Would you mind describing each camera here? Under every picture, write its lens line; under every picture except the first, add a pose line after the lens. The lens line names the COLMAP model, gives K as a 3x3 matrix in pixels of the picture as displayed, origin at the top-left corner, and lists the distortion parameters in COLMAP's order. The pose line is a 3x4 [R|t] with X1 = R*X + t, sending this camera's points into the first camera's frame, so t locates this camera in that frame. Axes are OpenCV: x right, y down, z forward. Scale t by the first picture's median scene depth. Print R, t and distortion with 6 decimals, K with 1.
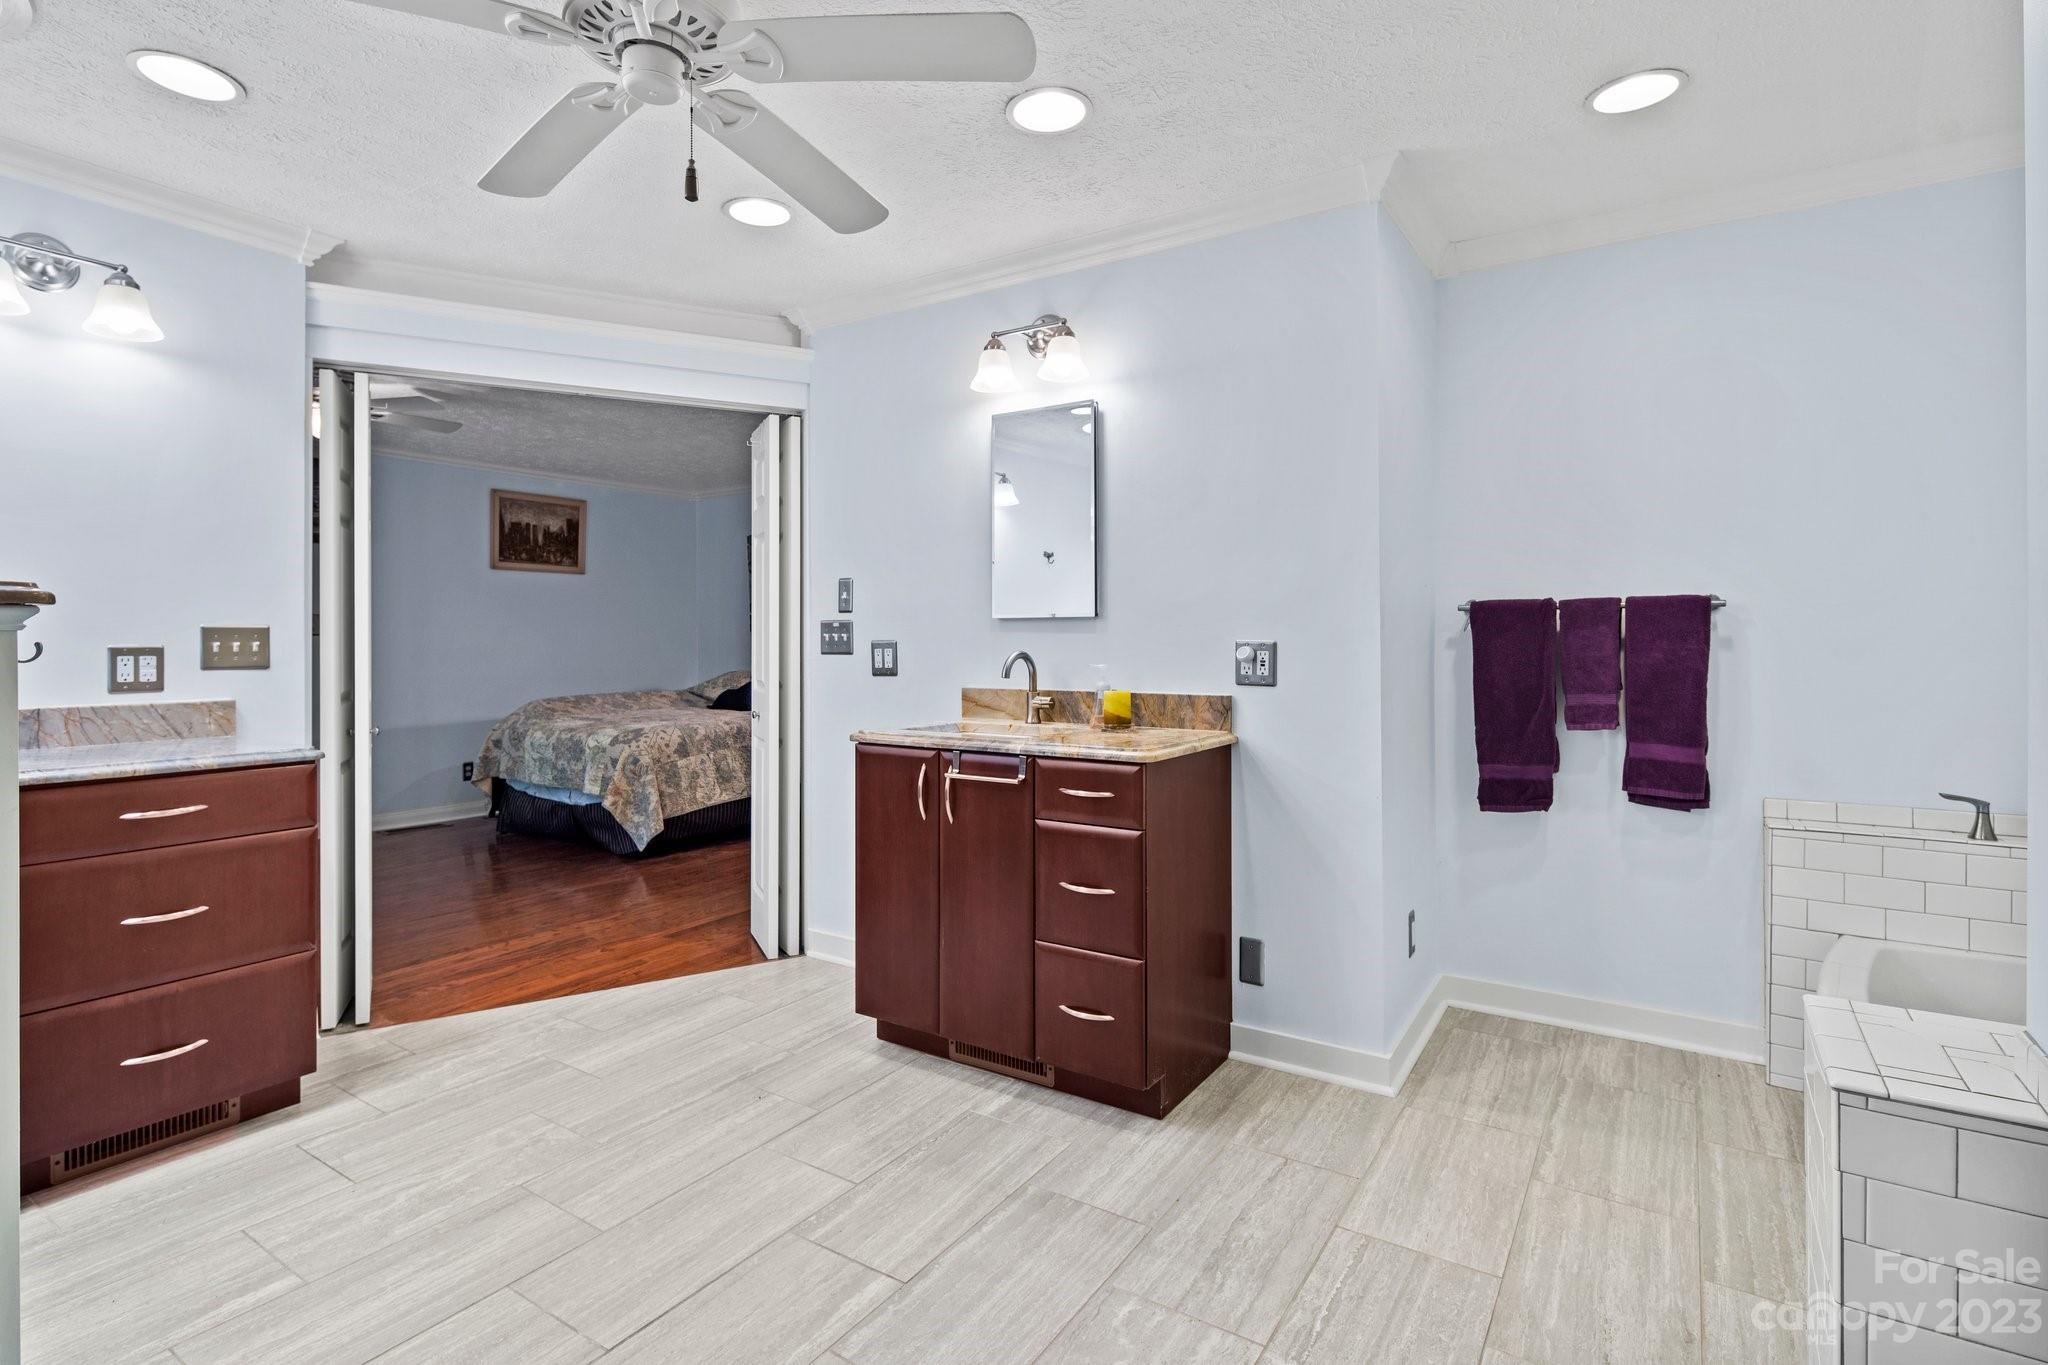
lens RADIAL K [[998.7, 0, 1018.3], [0, 998.7, 664.7], [0, 0, 1]] dist [0.004686, -0.002193]
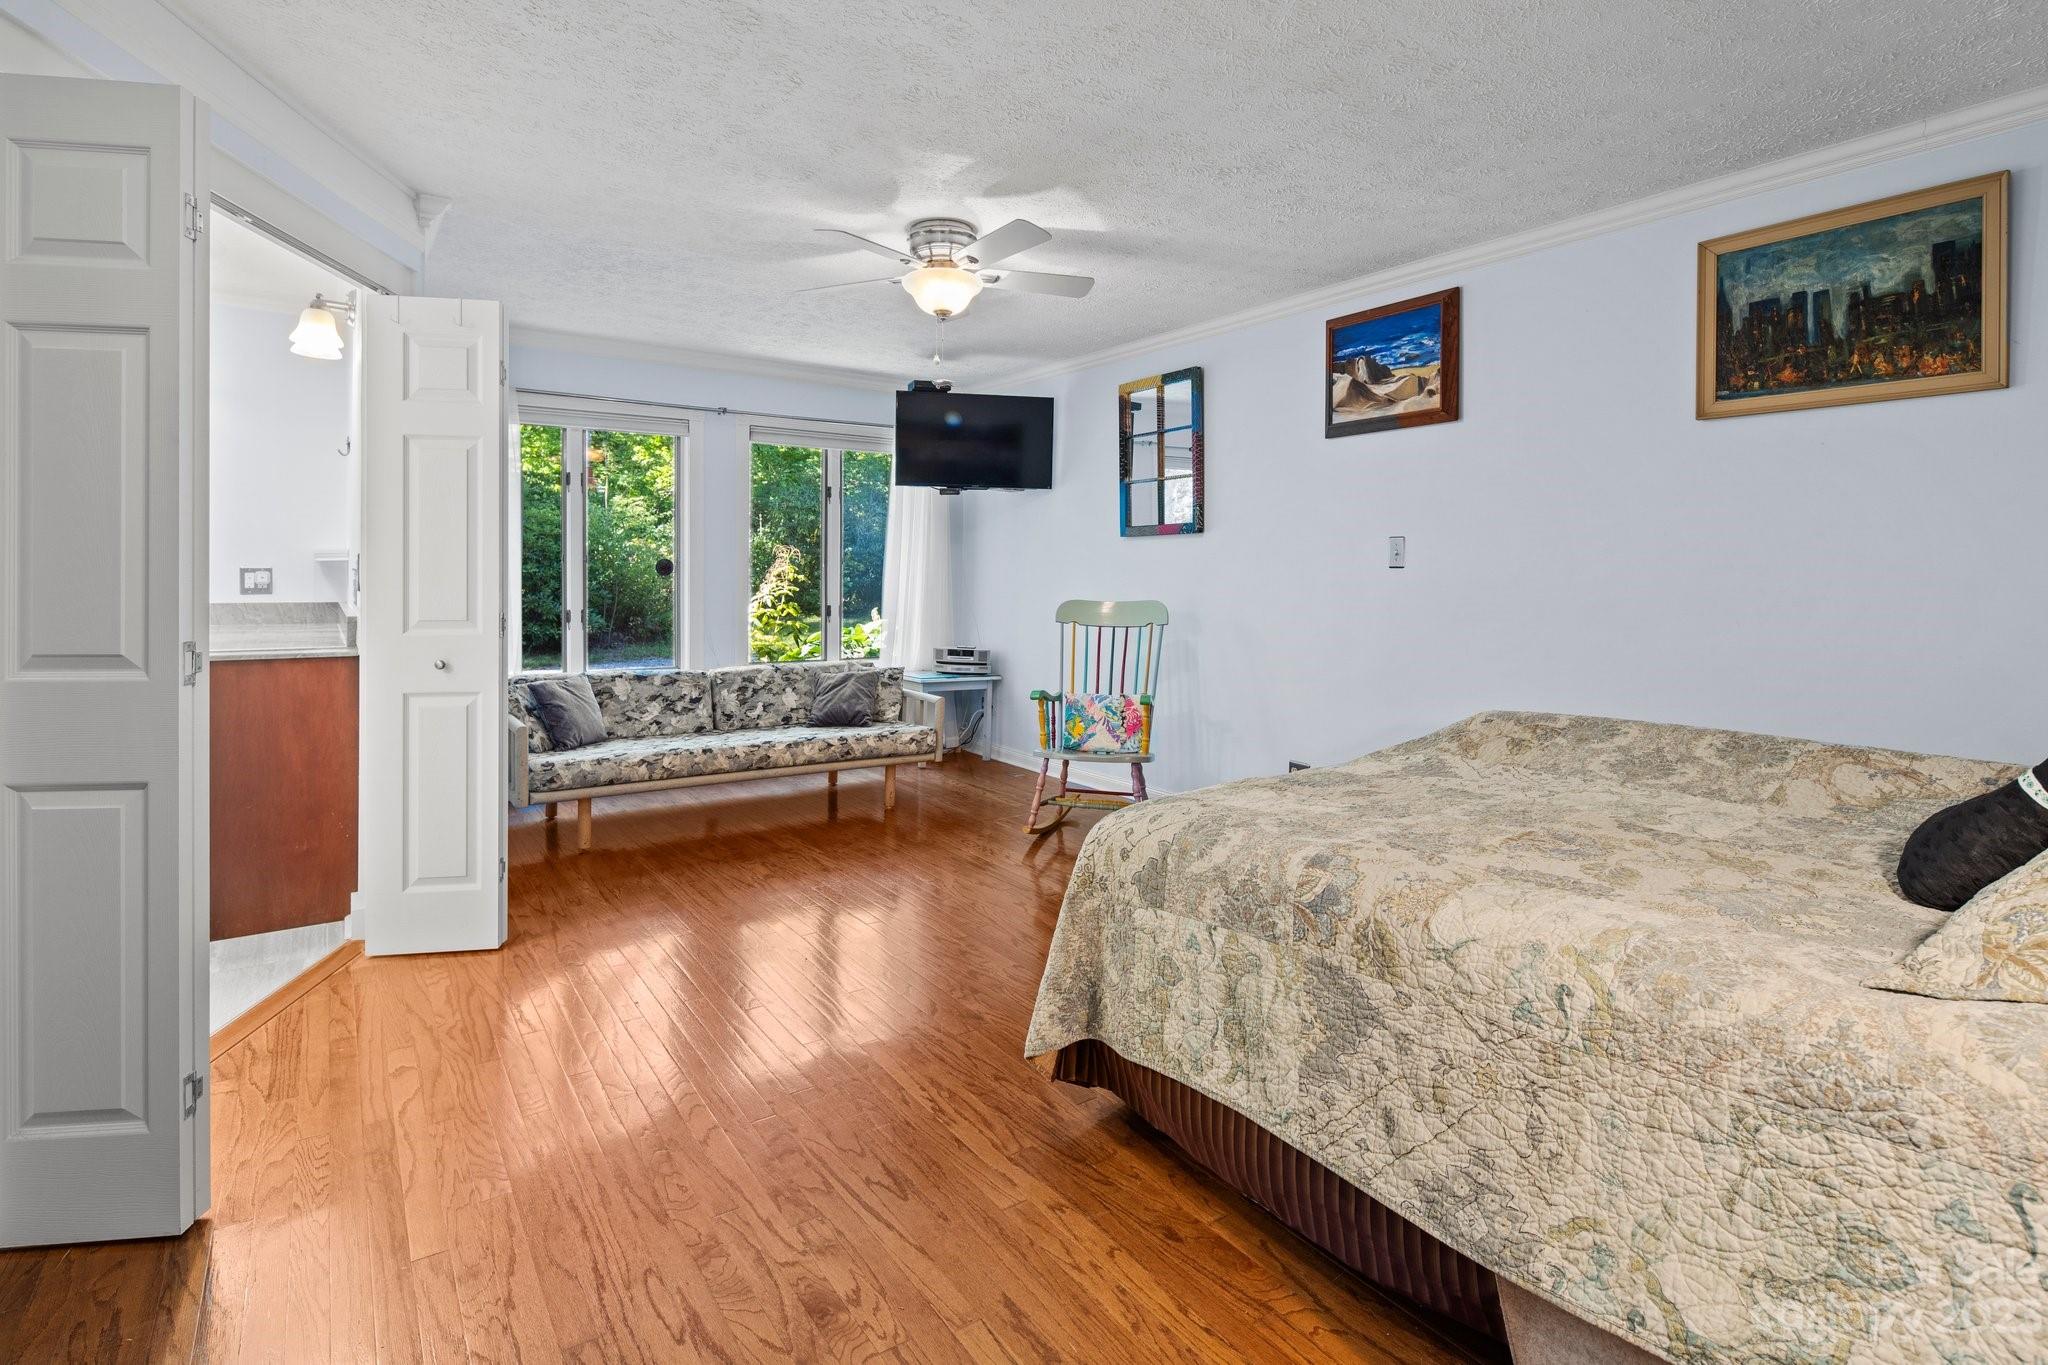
lens RADIAL K [[1004.1, 0, 1020.3], [0, 1004.1, 565.4], [0, 0, 1]] dist [0.002563, -0.002111]
pose [[-0.373744, -0.013590, -0.927432, 0.006247], [-0.037224, 0.999307, 0.000358, -0.018942], [0.926784, 0.034656, -0.373991, 0.870884]]
